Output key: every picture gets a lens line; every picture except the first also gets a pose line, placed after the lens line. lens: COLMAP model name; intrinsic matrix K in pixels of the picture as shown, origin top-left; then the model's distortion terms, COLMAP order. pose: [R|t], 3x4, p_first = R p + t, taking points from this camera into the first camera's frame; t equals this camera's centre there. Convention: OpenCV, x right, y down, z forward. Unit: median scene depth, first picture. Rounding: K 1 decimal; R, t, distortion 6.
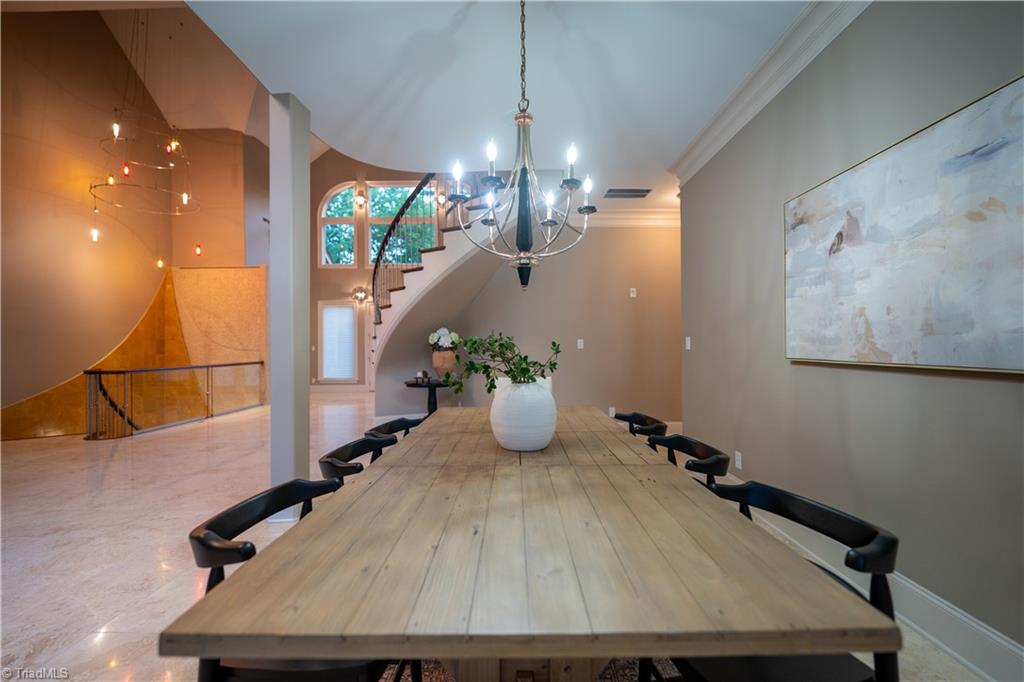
lens RADIAL K [[423.4, 0, 510.9], [0, 423.4, 342.7], [0, 0, 1]] dist [-0.004791, -0.000635]
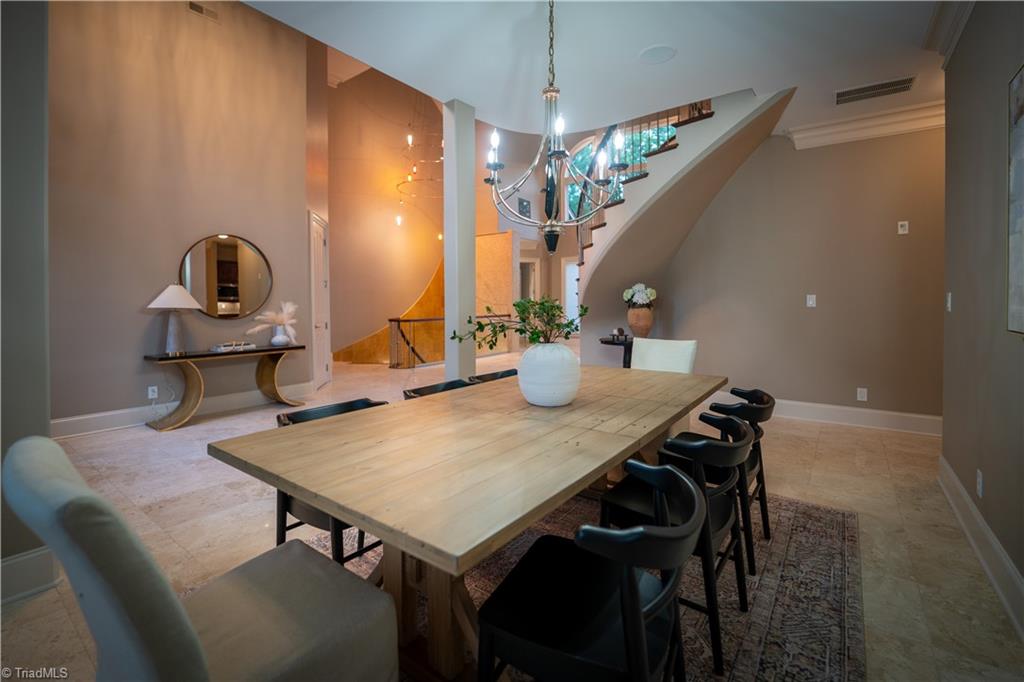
lens RADIAL K [[453.0, 0, 506.0], [0, 453.0, 306.7], [0, 0, 1]] dist [0.001983, -0.000277]
pose [[0.807637, 0.009836, -0.589597, 0.201457], [0.004417, 0.999732, 0.022729, -0.007838], [0.589663, -0.020961, 0.807377, 0.004175]]
